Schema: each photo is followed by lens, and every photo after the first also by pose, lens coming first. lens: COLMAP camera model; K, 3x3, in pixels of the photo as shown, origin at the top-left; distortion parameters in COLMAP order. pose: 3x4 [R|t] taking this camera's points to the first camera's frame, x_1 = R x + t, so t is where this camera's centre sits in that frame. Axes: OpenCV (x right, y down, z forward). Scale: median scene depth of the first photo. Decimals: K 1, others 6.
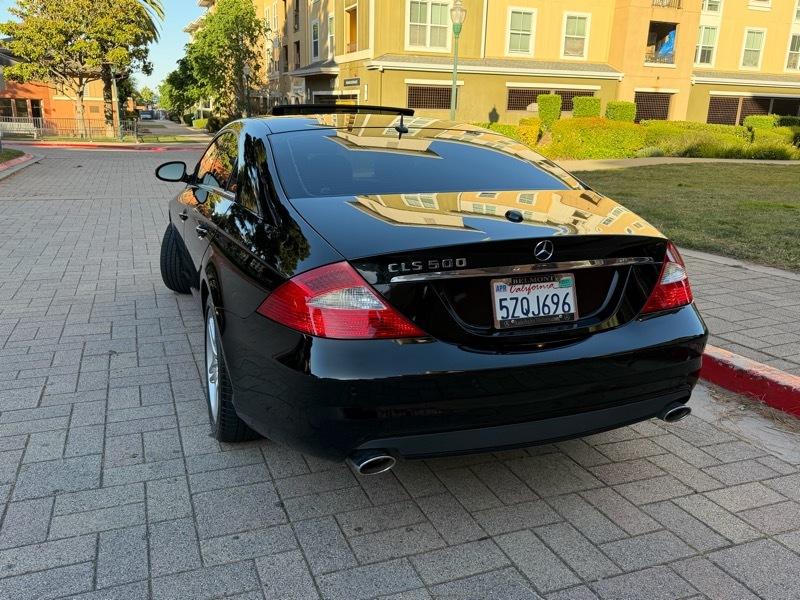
lens RADIAL K [[653.4, 0, 392.1], [0, 653.4, 293.9], [0, 0, 1]] dist [0.067275, -0.107408]
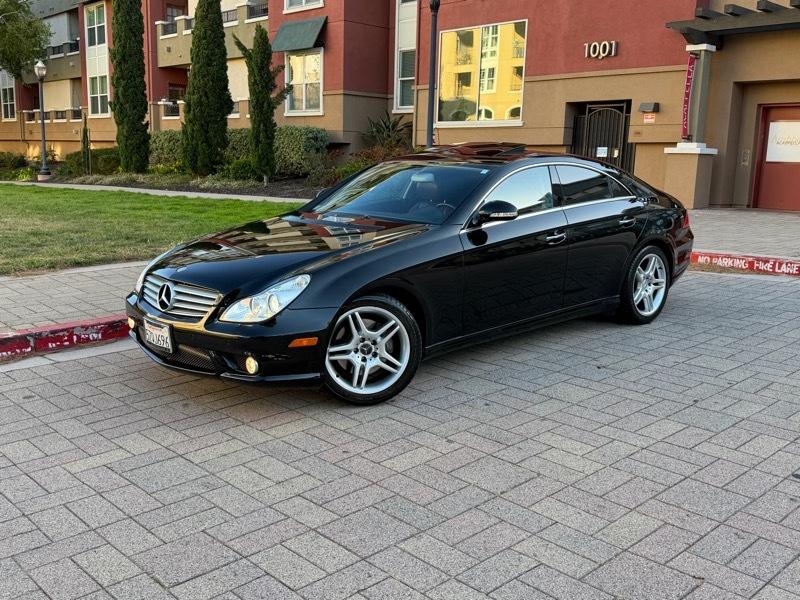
lens RADIAL K [[784.8, 0, 401.4], [0, 784.8, 305.4], [0, 0, 1]] dist [0.196697, -0.437038]
pose [[-0.371991, -0.200860, 0.906244, -1.948206], [0.215714, 0.930872, 0.294864, -0.618490], [-0.902823, 0.305176, -0.302948, 2.194709]]
